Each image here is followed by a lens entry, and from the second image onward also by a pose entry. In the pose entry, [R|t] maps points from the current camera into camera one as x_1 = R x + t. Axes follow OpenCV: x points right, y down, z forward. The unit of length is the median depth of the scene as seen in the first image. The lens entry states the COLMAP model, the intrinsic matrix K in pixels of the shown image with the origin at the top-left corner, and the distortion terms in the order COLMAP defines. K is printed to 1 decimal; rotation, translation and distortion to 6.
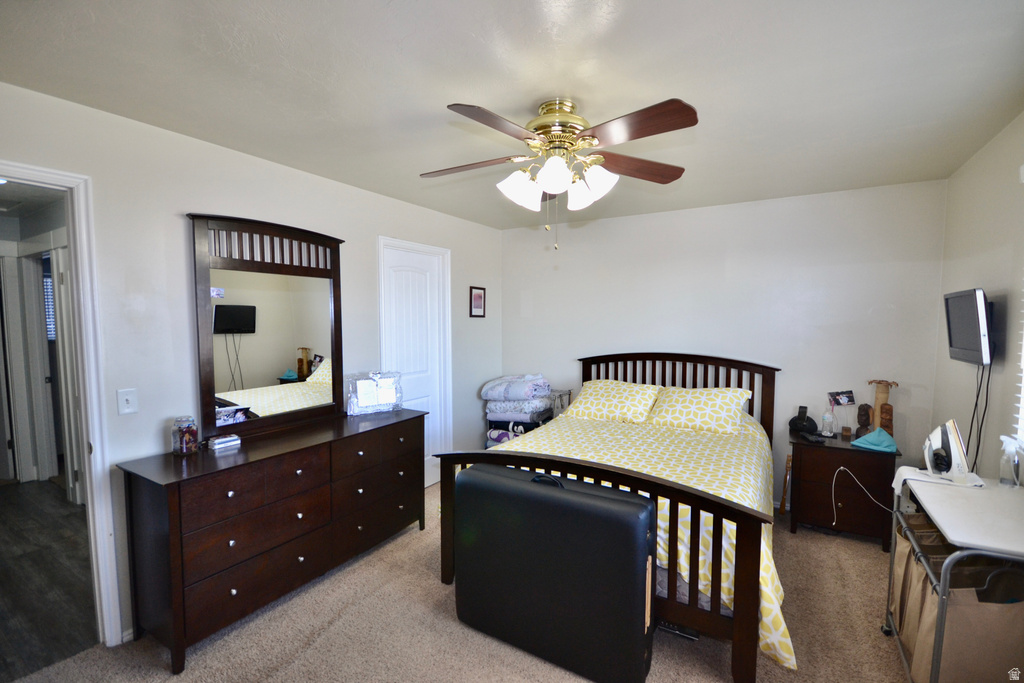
lens RADIAL K [[453.6, 0, 512.6], [0, 453.6, 341.9], [0, 0, 1]] dist [-0.002869, -0.005462]
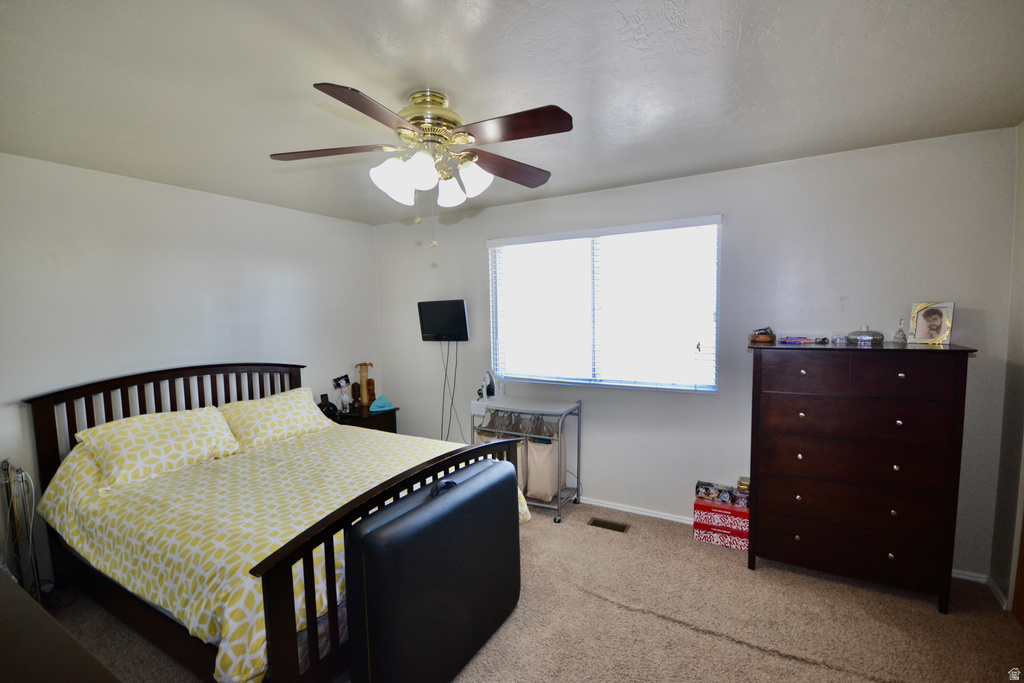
lens RADIAL K [[453.6, 0, 517.2], [0, 453.6, 345.9], [0, 0, 1]] dist [-0.002869, -0.005462]
pose [[-0.019459, -0.067347, 0.997540, -0.526875], [0.084719, 0.994029, 0.068763, -0.019185], [-0.996215, 0.085849, -0.013638, 0.525788]]
